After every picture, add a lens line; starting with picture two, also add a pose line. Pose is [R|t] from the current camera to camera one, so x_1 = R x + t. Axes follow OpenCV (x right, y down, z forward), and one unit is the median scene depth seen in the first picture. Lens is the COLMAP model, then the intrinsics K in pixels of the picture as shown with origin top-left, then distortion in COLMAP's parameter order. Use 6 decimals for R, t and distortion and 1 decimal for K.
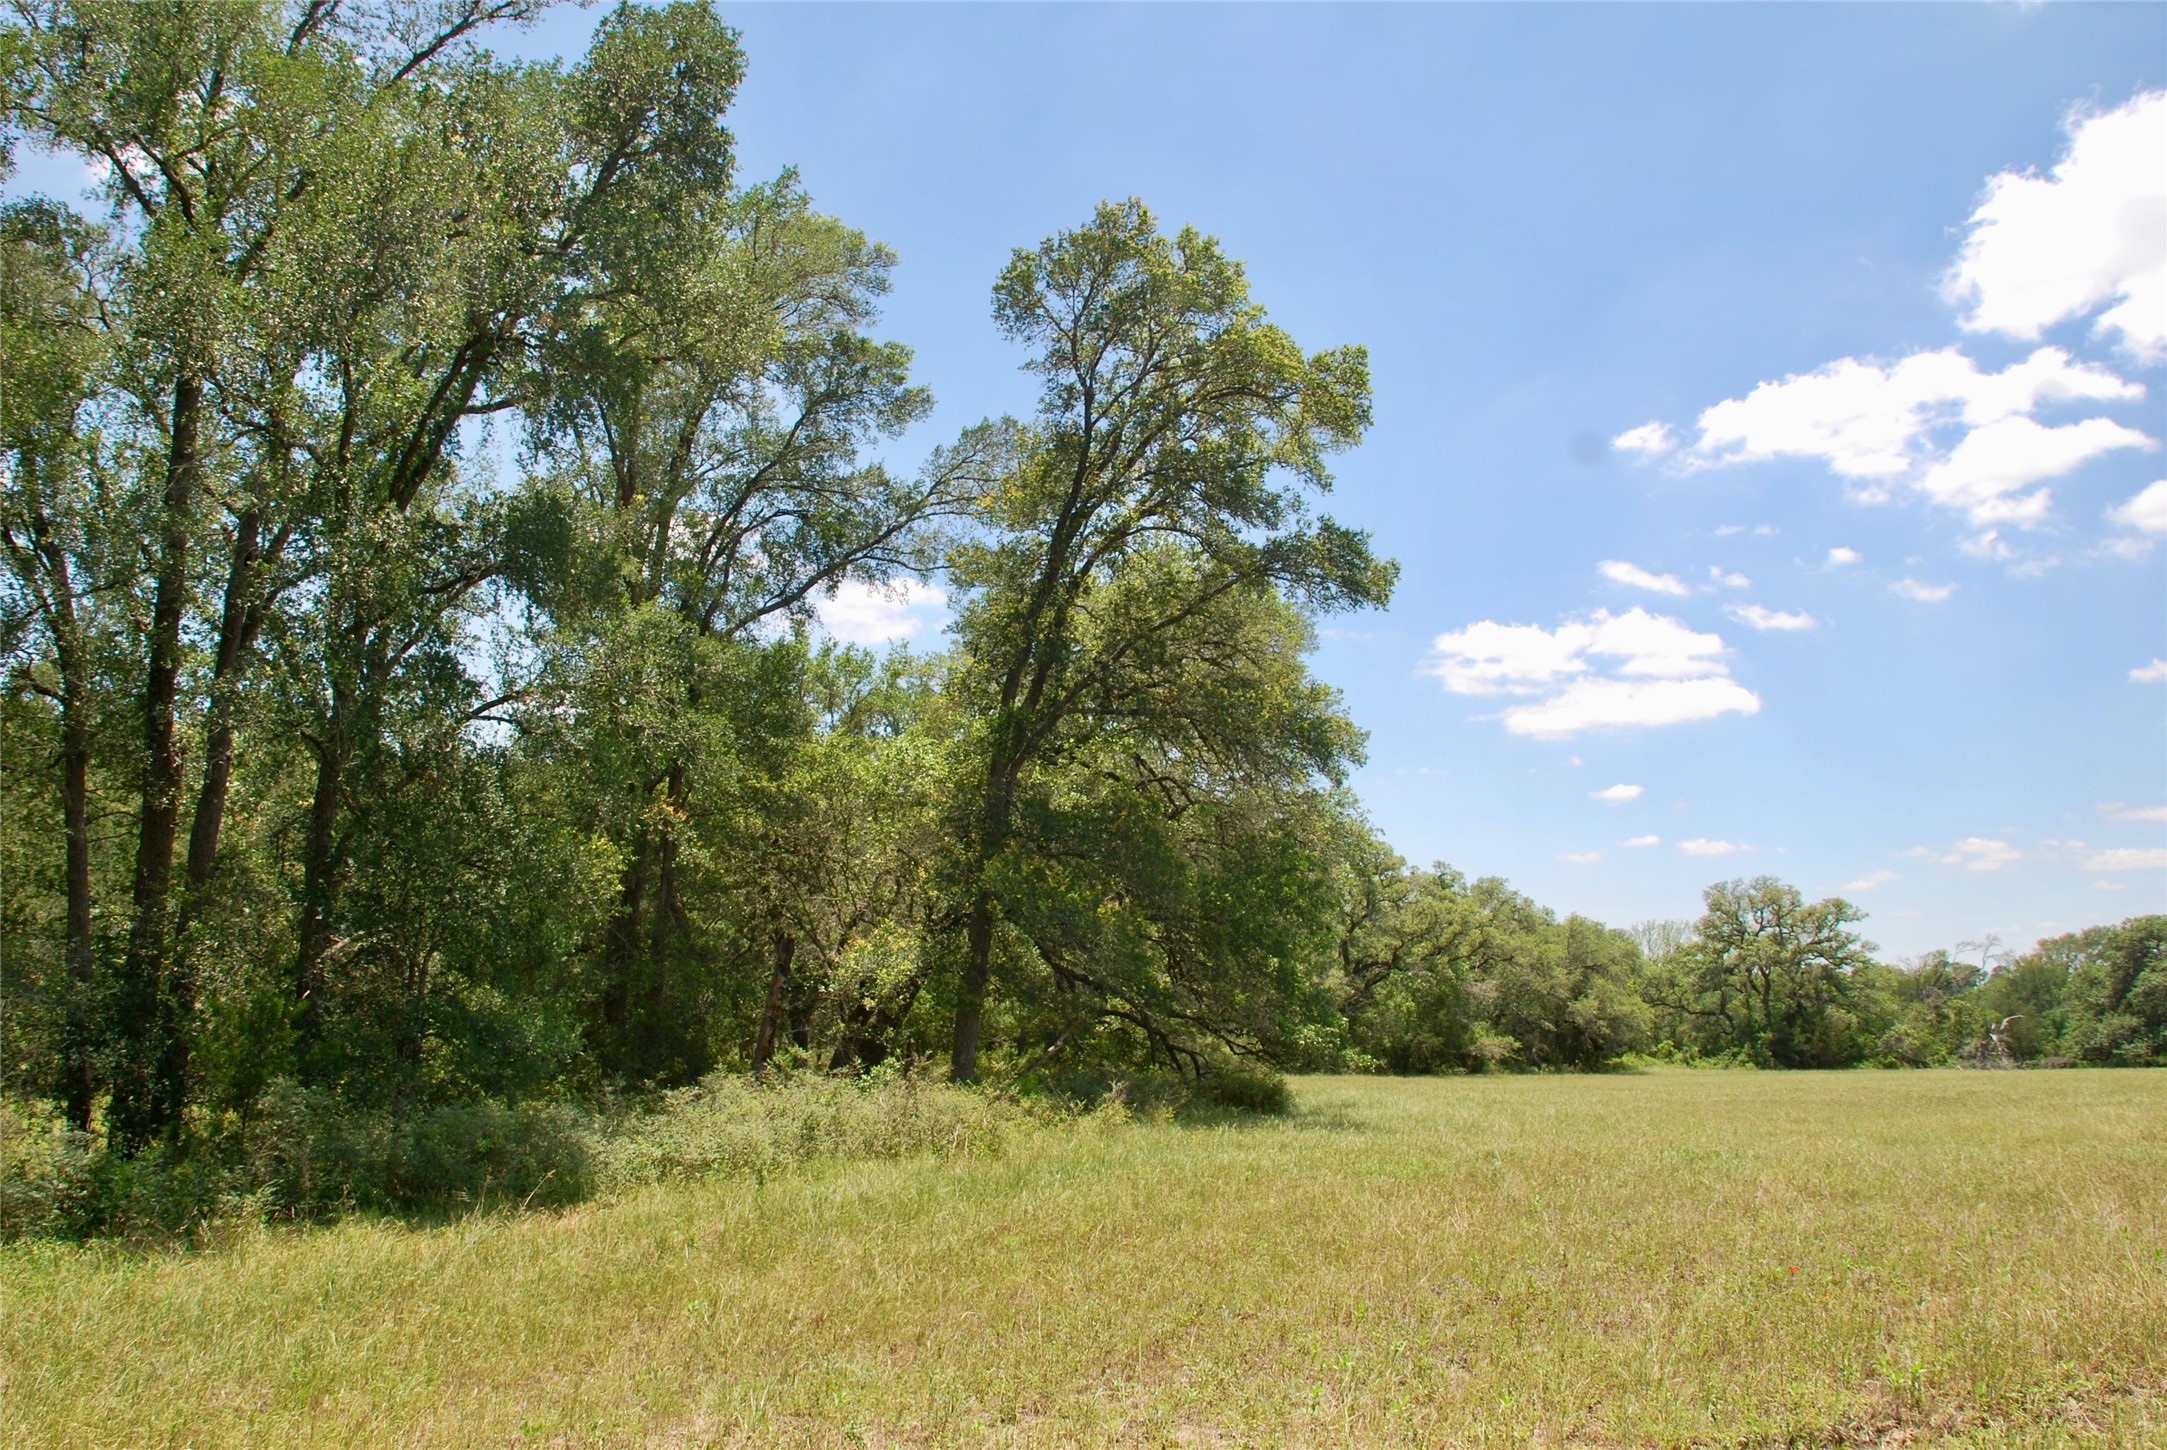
lens RADIAL K [[1681.8, 0, 1082.5], [0, 1681.8, 728.7], [0, 0, 1]] dist [-0.001370, 0.013802]
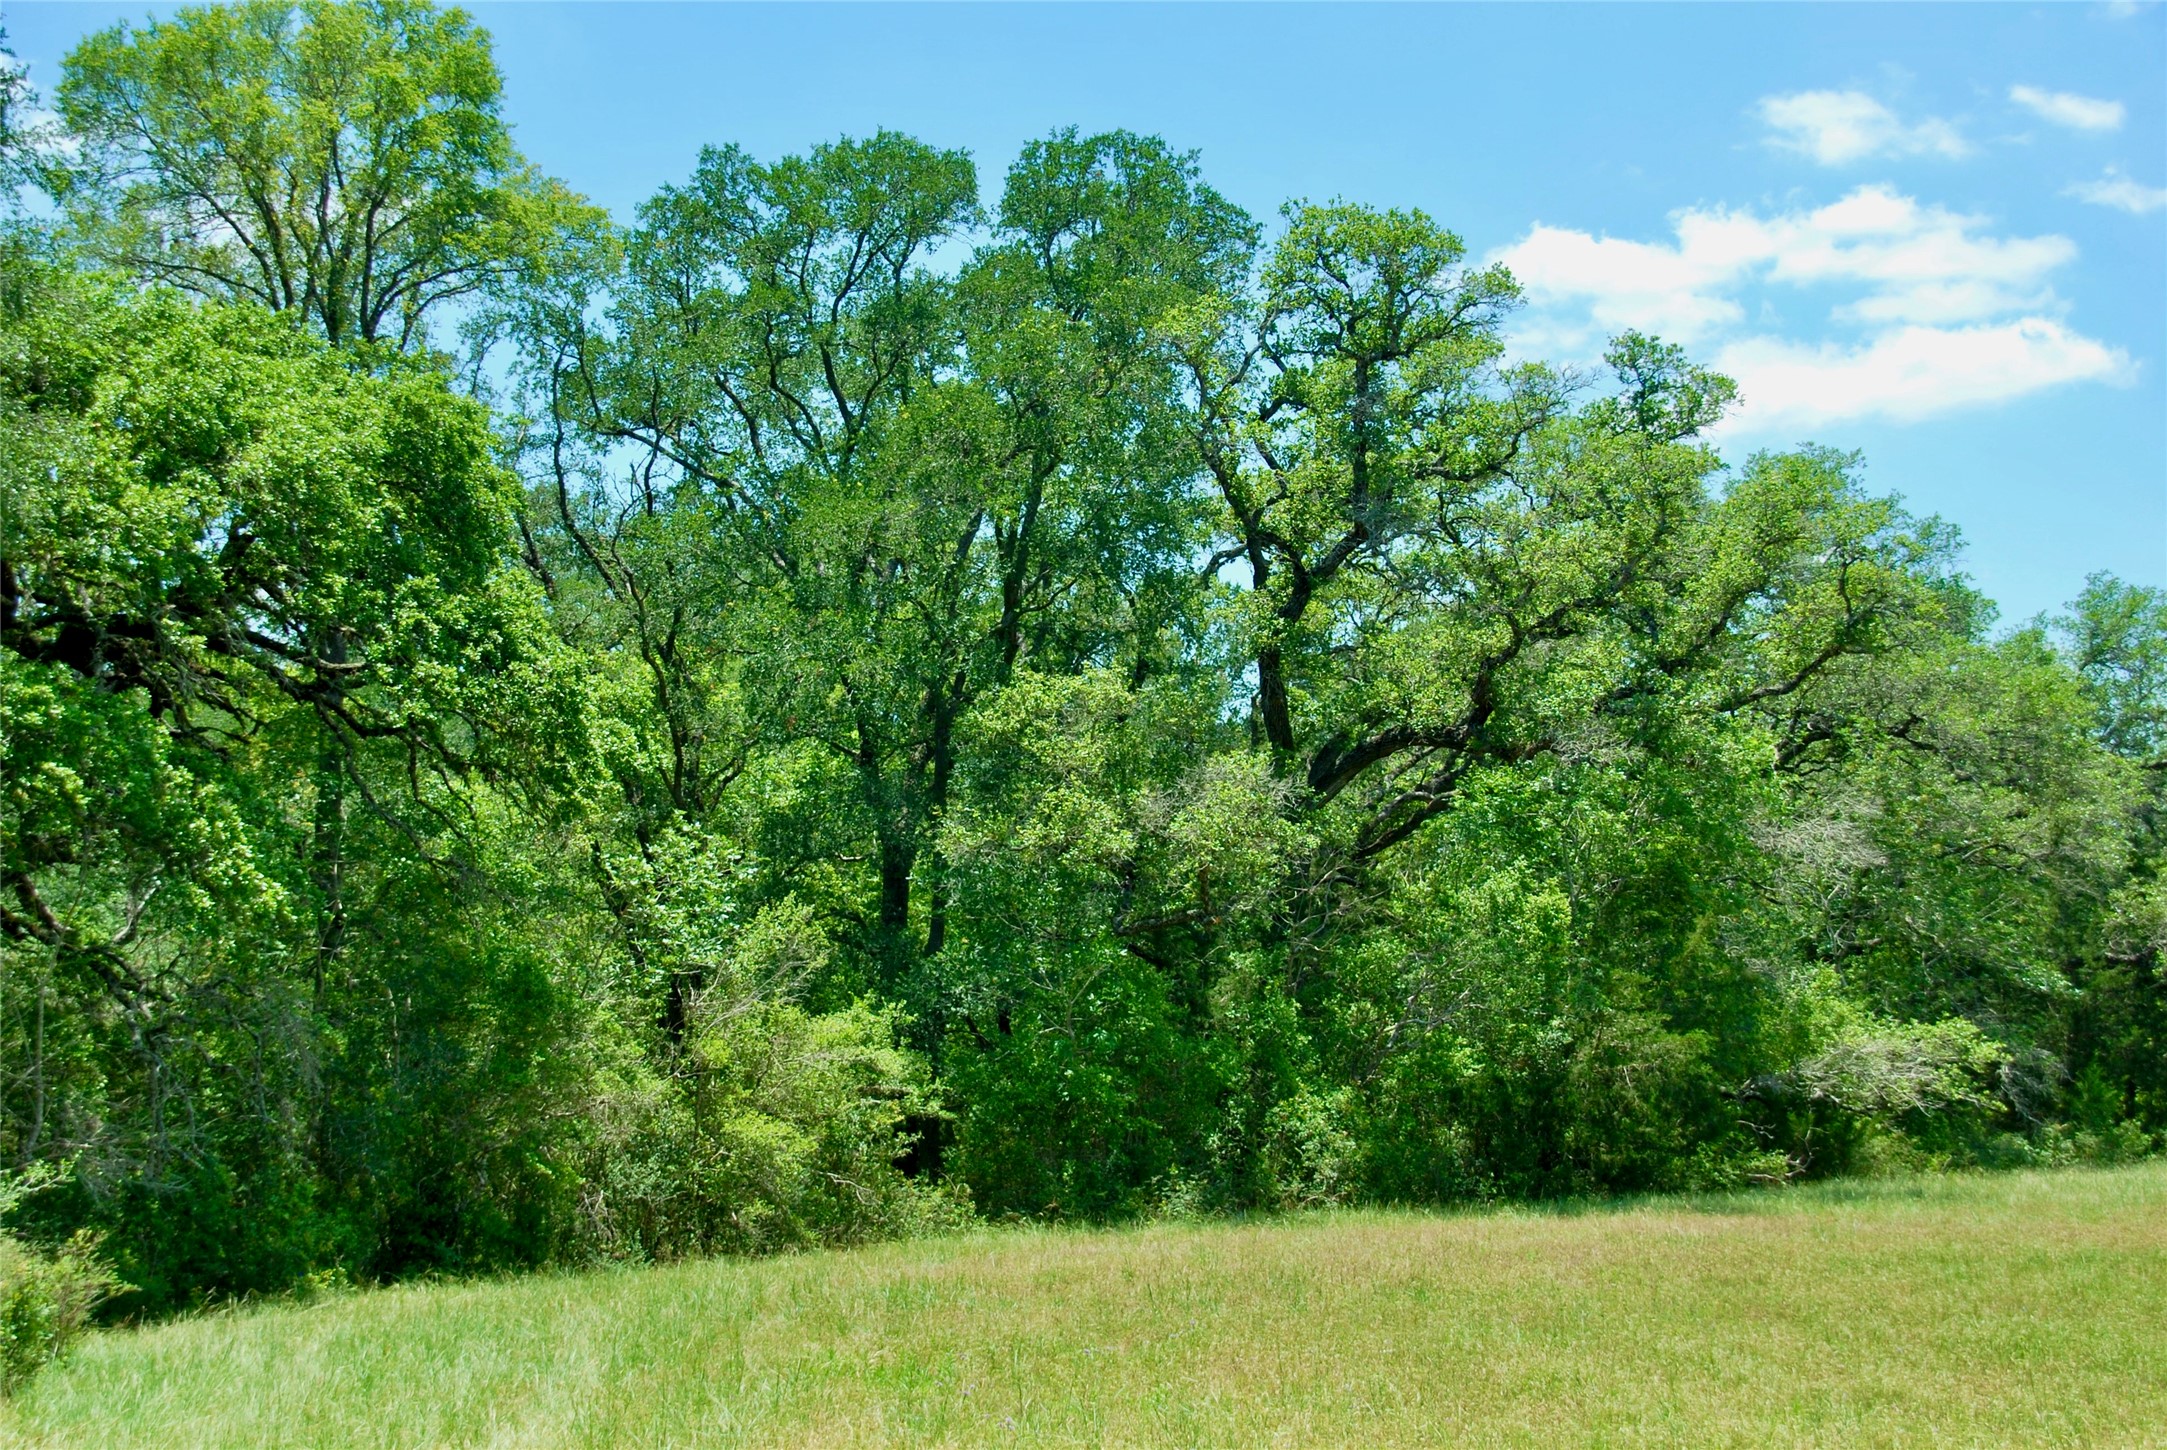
lens RADIAL K [[3396.8, 0, 1089.2], [0, 3396.8, 730.4], [0, 0, 1]] dist [0.339738, 0.000000]
pose [[0.995093, -0.037986, 0.091357, 0.085444], [0.030350, 0.996040, 0.083571, 0.096189], [-0.094170, -0.080388, 0.992305, 0.520429]]
